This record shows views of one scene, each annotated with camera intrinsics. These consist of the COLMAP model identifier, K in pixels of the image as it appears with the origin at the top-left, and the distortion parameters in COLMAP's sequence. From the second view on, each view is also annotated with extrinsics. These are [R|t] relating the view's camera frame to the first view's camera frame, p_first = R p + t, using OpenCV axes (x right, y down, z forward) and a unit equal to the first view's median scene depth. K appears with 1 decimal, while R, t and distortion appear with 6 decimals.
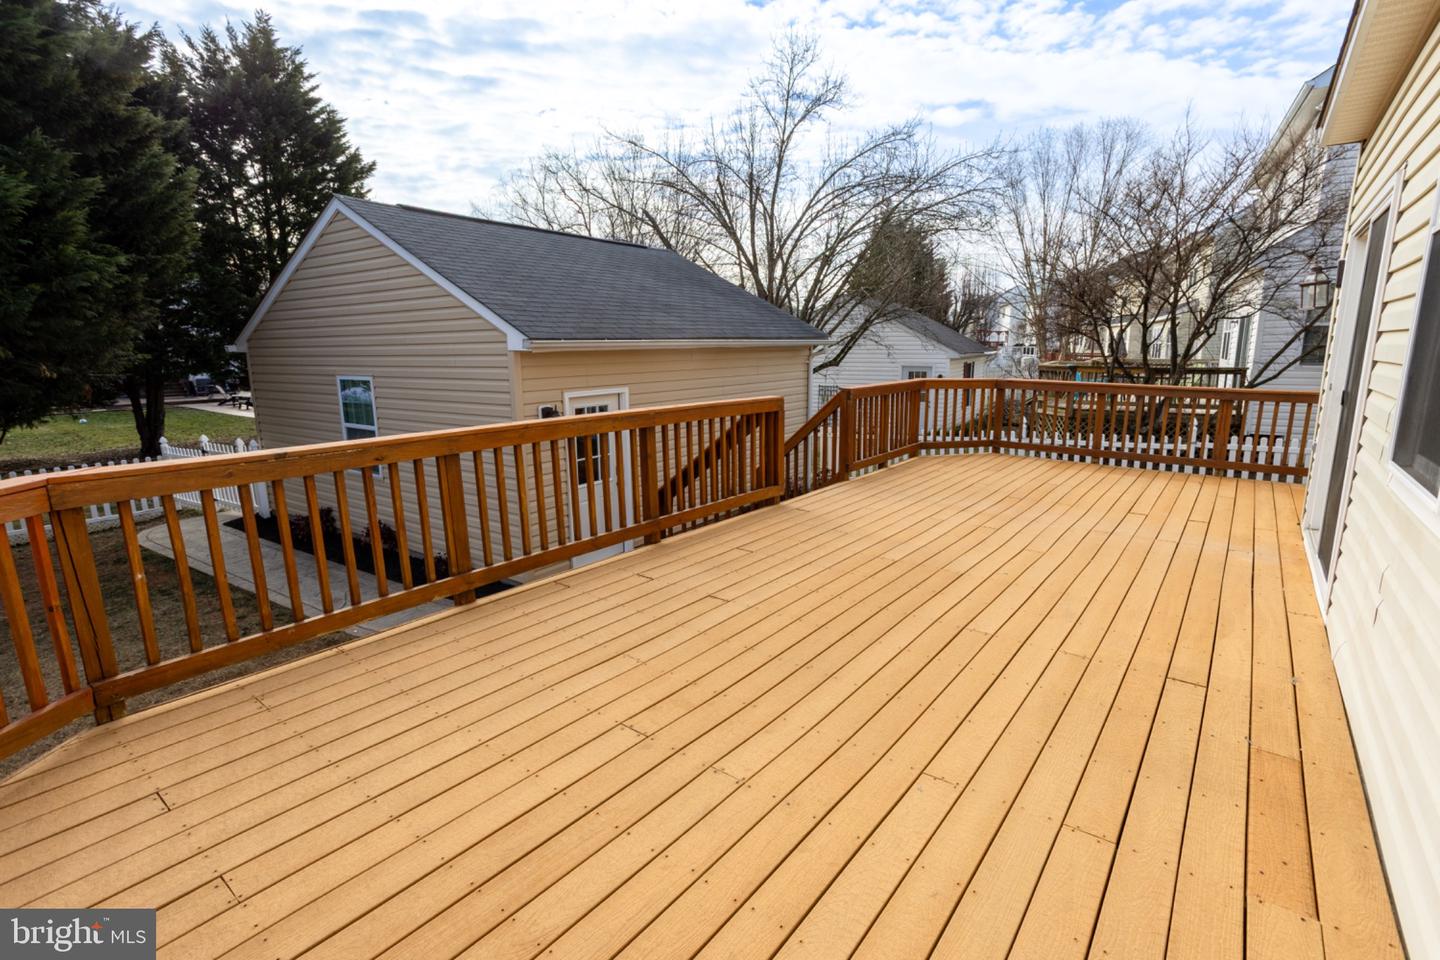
lens RADIAL K [[703.7, 0, 721.8], [0, 703.7, 472.8], [0, 0, 1]] dist [-0.027754, 0.026983]
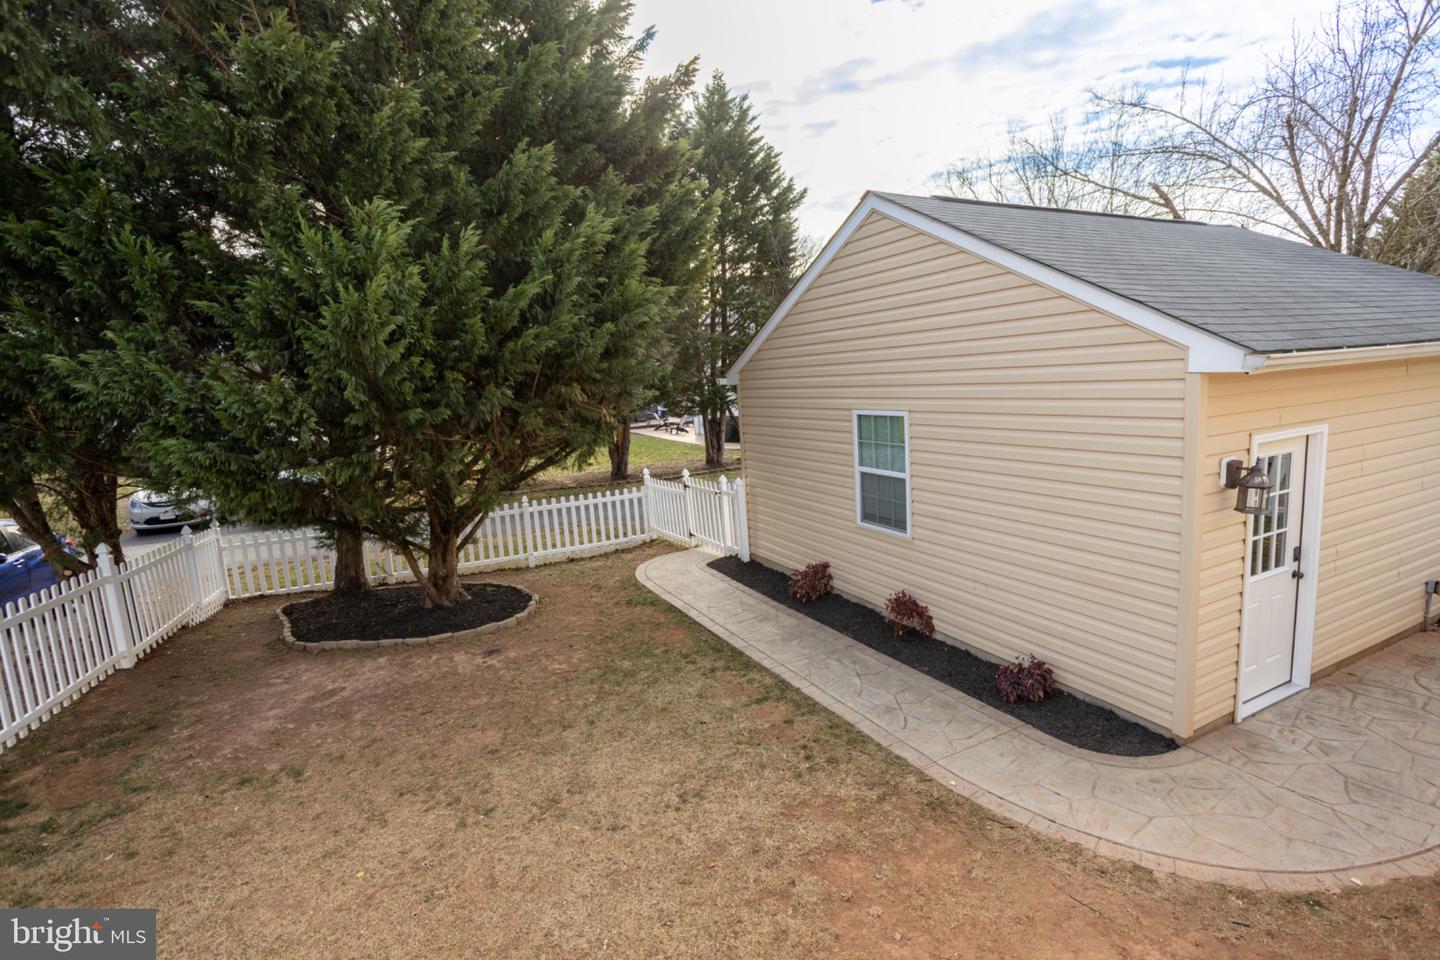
lens RADIAL K [[720.4, 0, 720.0], [0, 720.4, 480.0], [0, 0, 1]] dist [-0.036677, 0.001324]
pose [[0.870023, 0.028953, -0.492160, -0.236804], [-0.039131, 0.999180, -0.010394, -0.036206], [0.491456, 0.028302, 0.870443, 0.159812]]
